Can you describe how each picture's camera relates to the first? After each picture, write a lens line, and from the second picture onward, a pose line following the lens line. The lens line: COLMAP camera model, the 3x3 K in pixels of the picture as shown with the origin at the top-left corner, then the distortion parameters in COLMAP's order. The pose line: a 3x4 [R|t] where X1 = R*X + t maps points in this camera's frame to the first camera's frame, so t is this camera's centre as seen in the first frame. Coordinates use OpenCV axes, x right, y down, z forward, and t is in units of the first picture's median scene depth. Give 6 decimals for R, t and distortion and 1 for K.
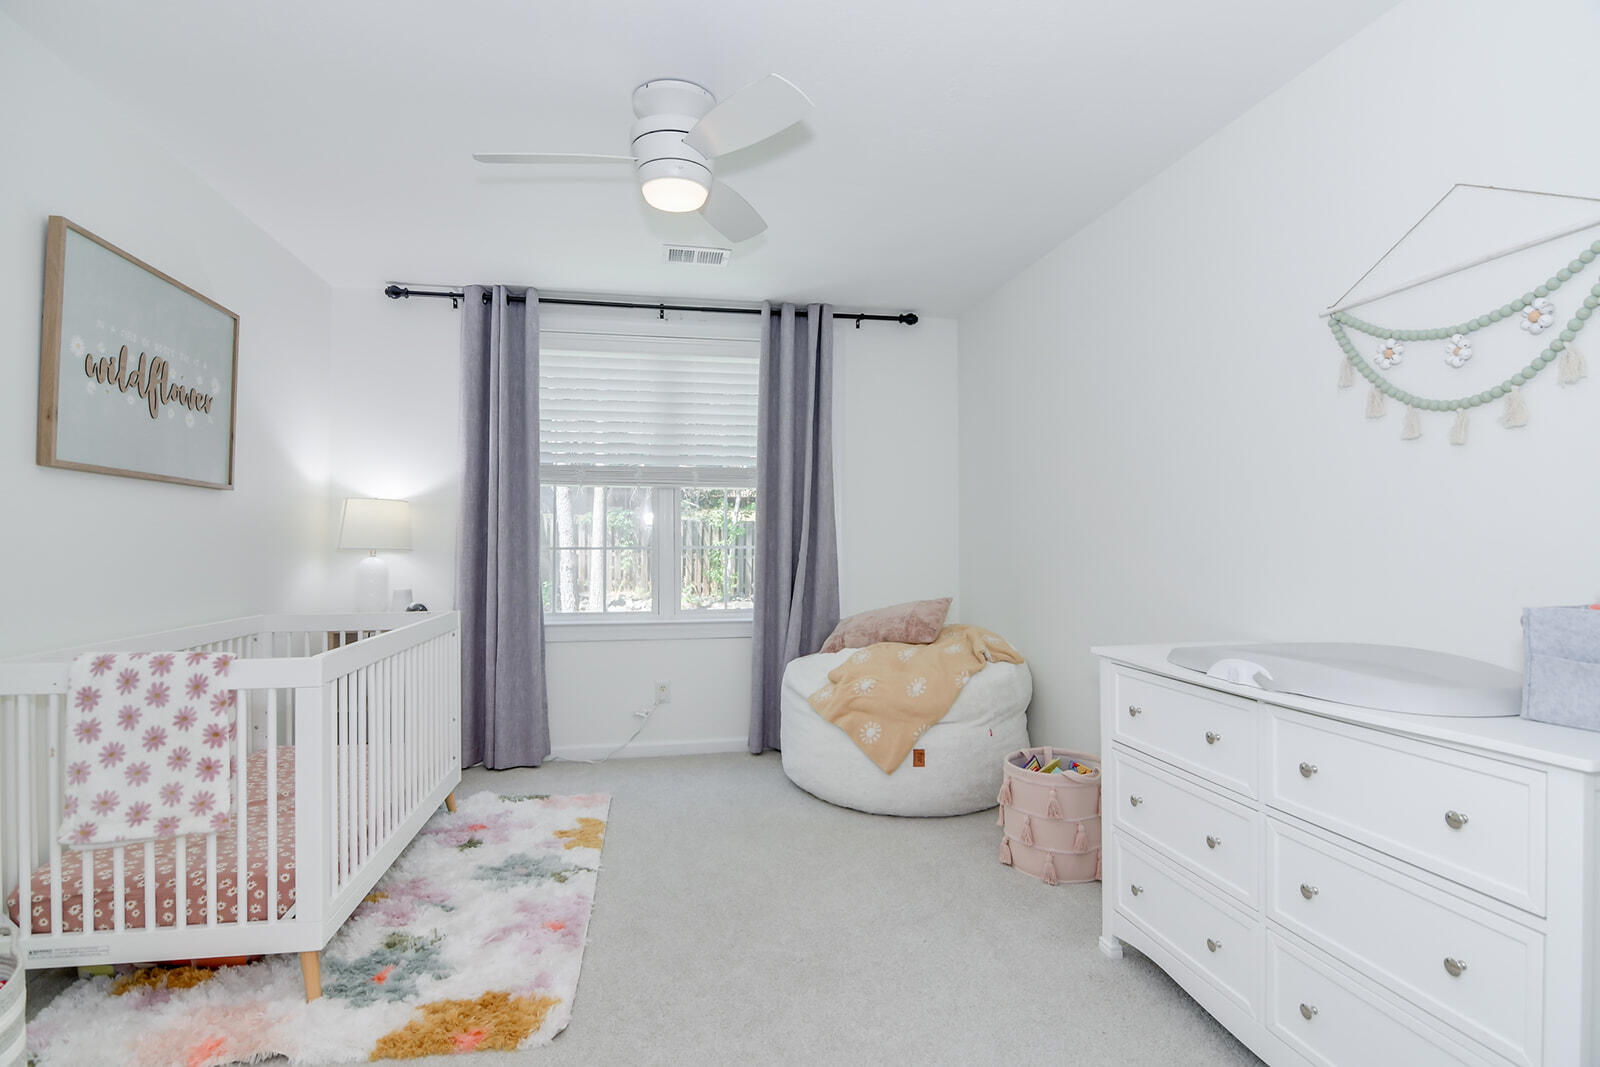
lens RADIAL K [[779.9, 0, 804.4], [0, 779.9, 540.1], [0, 0, 1]] dist [-0.001548, -0.000154]
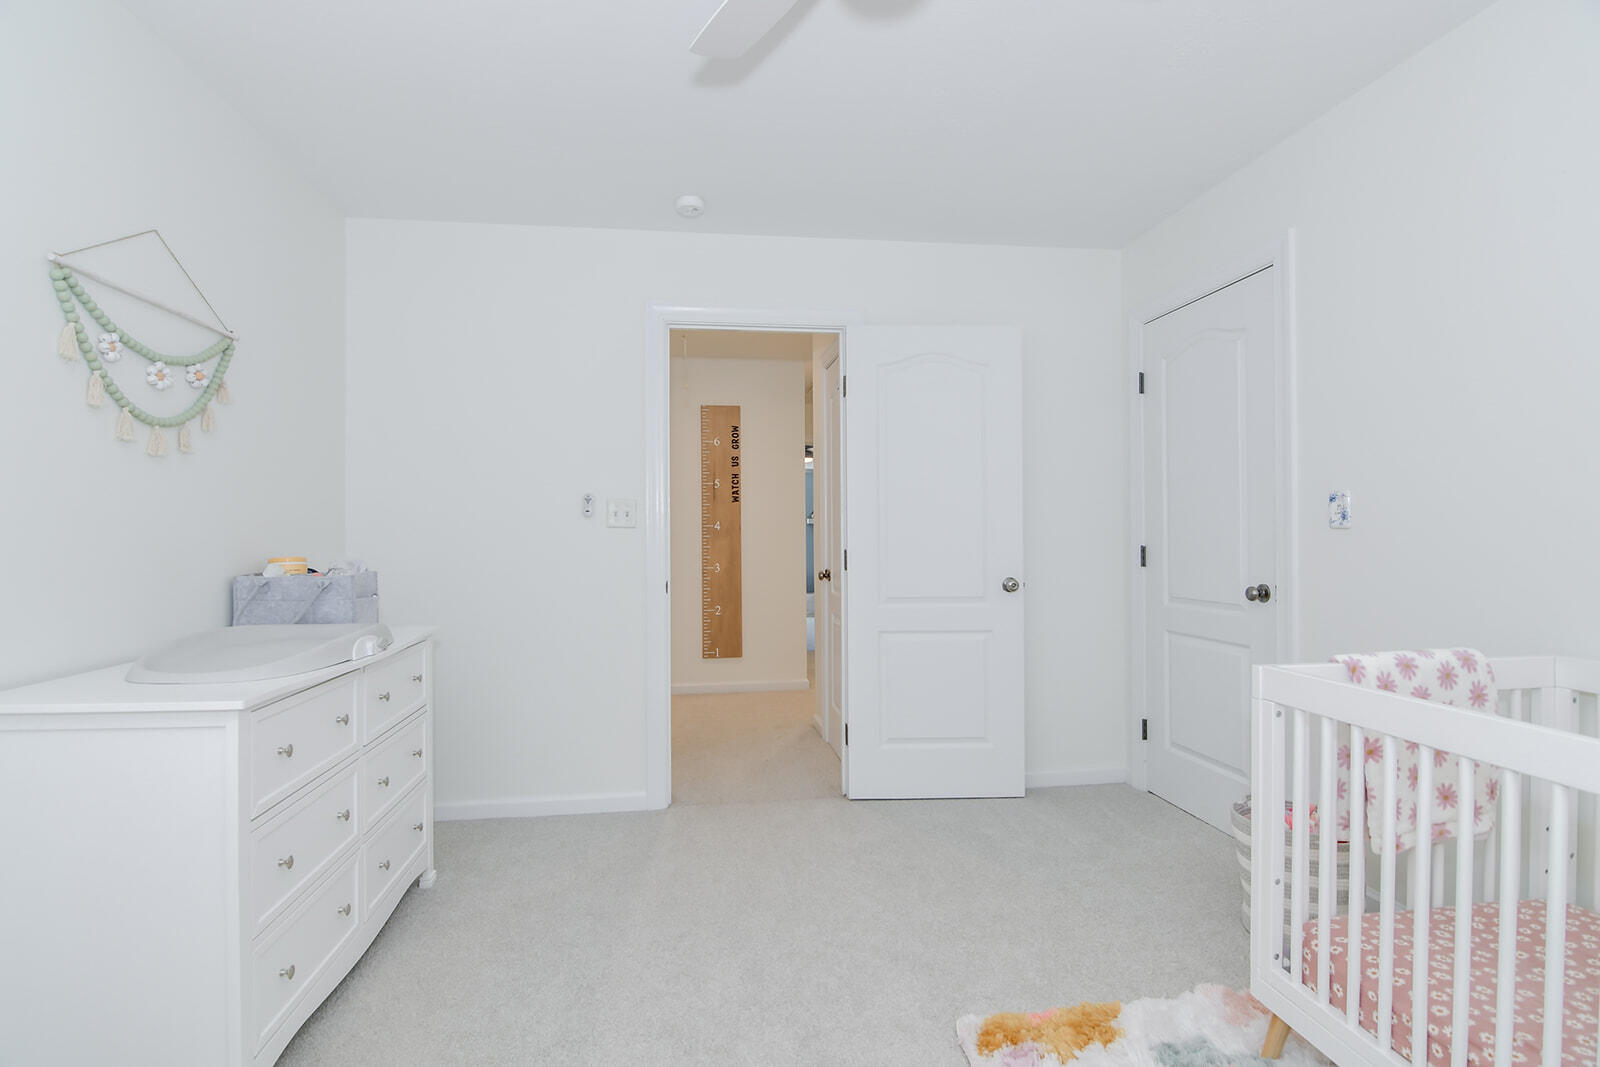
lens RADIAL K [[779.9, 0, 804.4], [0, 779.9, 540.1], [0, 0, 1]] dist [-0.001548, -0.000154]
pose [[-0.998611, 0.006417, 0.052305, -0.156064], [0.007068, 0.999900, 0.012268, -0.009689], [-0.052221, 0.012621, -0.998556, 2.043680]]
